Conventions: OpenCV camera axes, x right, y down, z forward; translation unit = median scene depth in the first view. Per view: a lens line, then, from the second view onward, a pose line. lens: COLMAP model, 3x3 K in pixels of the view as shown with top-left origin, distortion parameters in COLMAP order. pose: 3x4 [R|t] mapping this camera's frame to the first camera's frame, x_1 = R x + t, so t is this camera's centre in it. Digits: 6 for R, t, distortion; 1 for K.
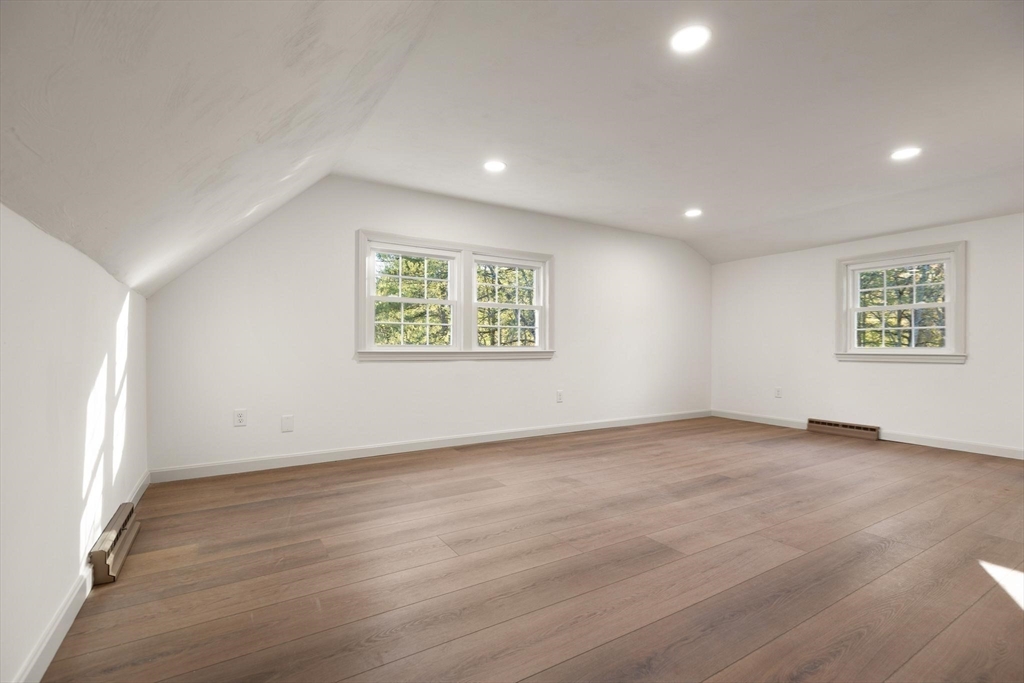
lens RADIAL K [[463.8, 0, 509.2], [0, 463.8, 350.2], [0, 0, 1]] dist [0.000749, -0.000011]
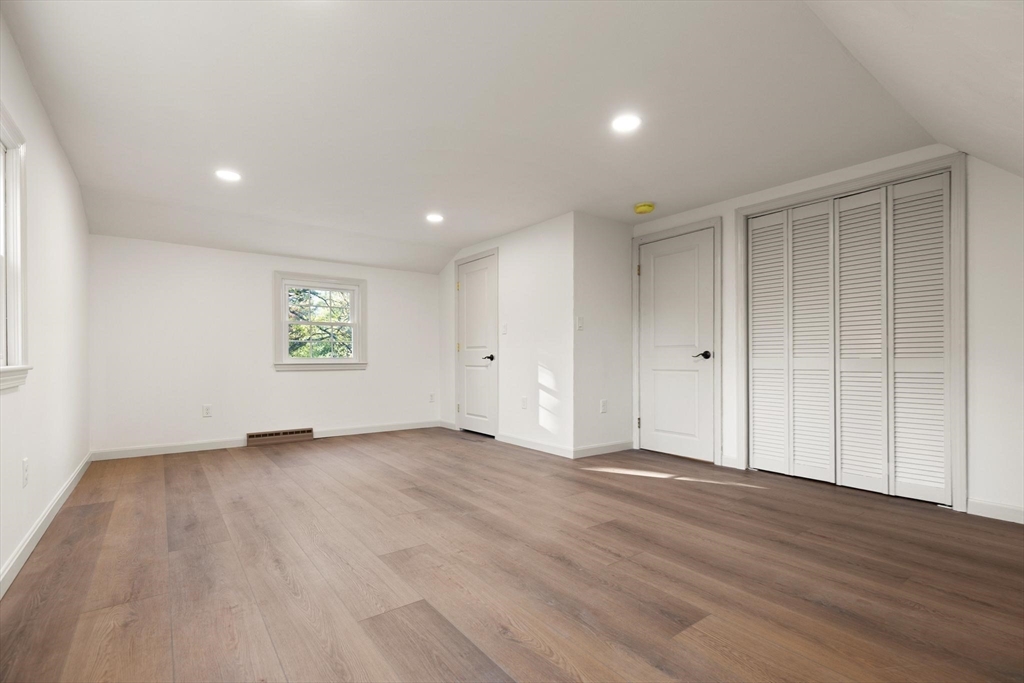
lens RADIAL K [[473.1, 0, 509.7], [0, 473.1, 358.2], [0, 0, 1]] dist [0.002231, 0.000152]
pose [[-0.085583, -0.004473, 0.996321, -0.399797], [0.009307, 0.999943, 0.005289, -0.006015], [-0.996288, 0.009725, -0.085536, 0.626452]]
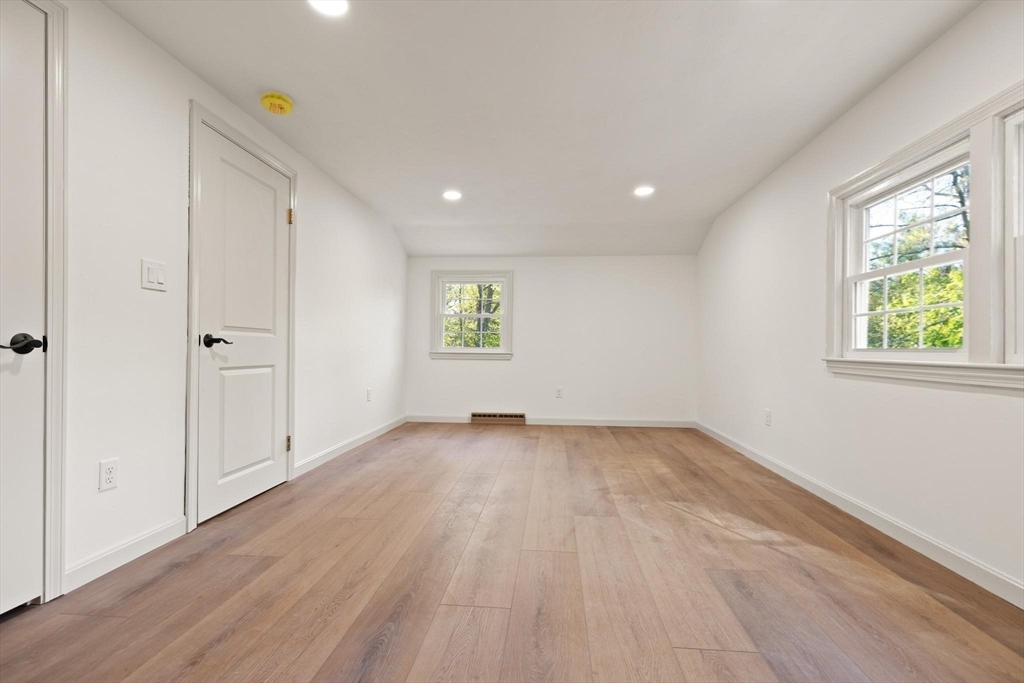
lens RADIAL K [[463.8, 0, 509.2], [0, 463.8, 350.2], [0, 0, 1]] dist [0.000749, -0.000011]
pose [[0.602275, 0.000288, 0.798289, -0.198368], [-0.003006, 0.999994, 0.001907, -0.003006], [-0.798283, -0.003548, 0.602272, 0.307432]]
